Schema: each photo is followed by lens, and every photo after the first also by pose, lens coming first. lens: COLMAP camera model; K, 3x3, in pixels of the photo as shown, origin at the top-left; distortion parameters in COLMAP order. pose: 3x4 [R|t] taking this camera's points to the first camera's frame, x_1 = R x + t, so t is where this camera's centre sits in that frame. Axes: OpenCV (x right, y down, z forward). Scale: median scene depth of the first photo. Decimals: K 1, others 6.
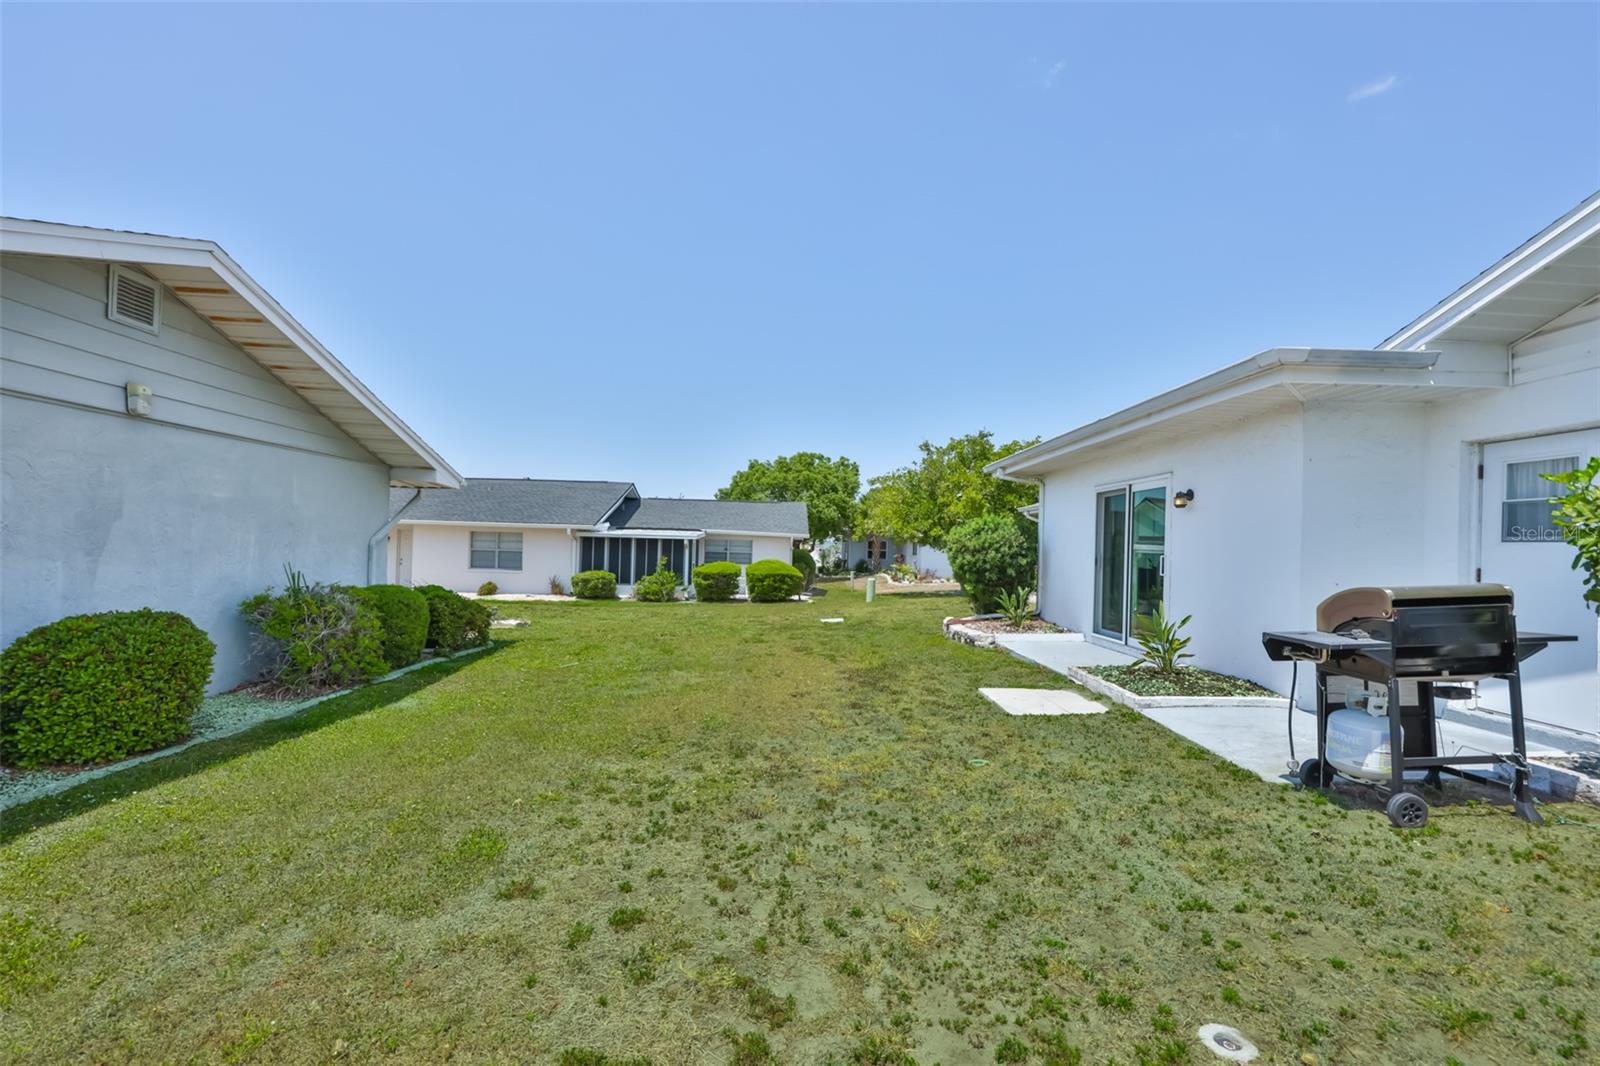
lens RADIAL K [[690.6, 0, 788.5], [0, 690.6, 533.6], [0, 0, 1]] dist [-0.004465, 0.001151]
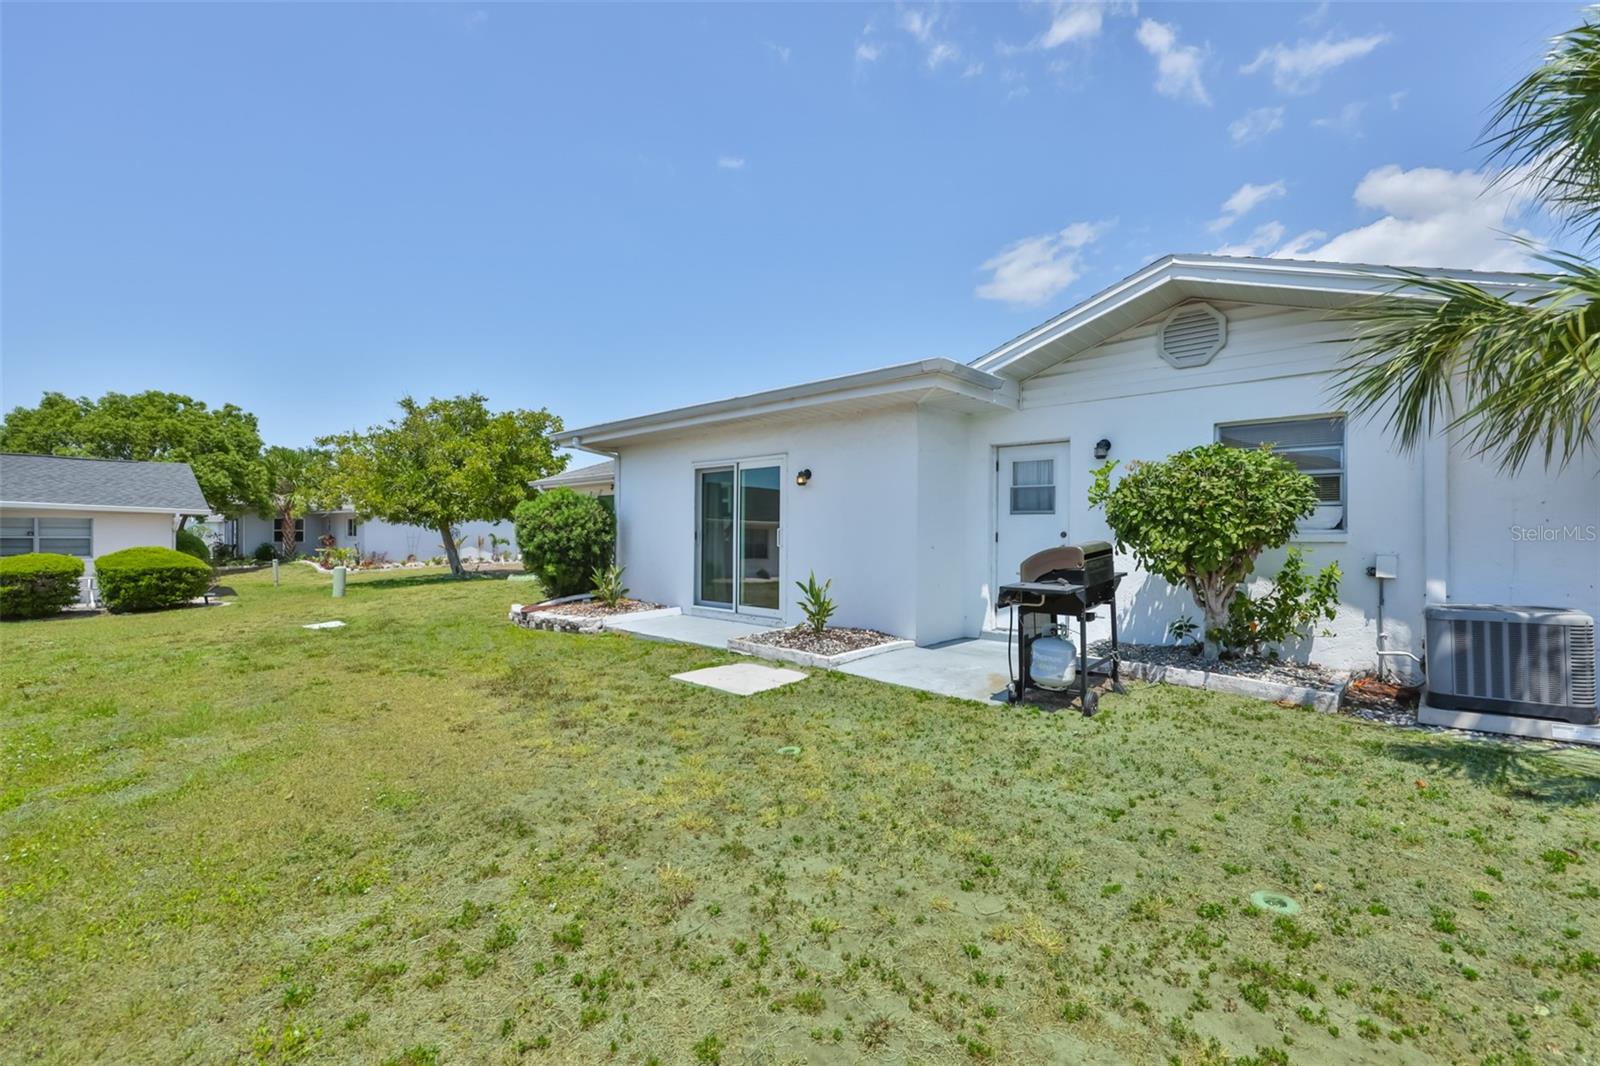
lens RADIAL K [[690.6, 0, 799.4], [0, 690.6, 532.8], [0, 0, 1]] dist [-0.004465, 0.001151]
pose [[0.670414, -0.021266, 0.741682, -0.310526], [-0.002592, 0.999516, 0.031002, 0.005611], [-0.741983, -0.022706, 0.670034, 0.284401]]
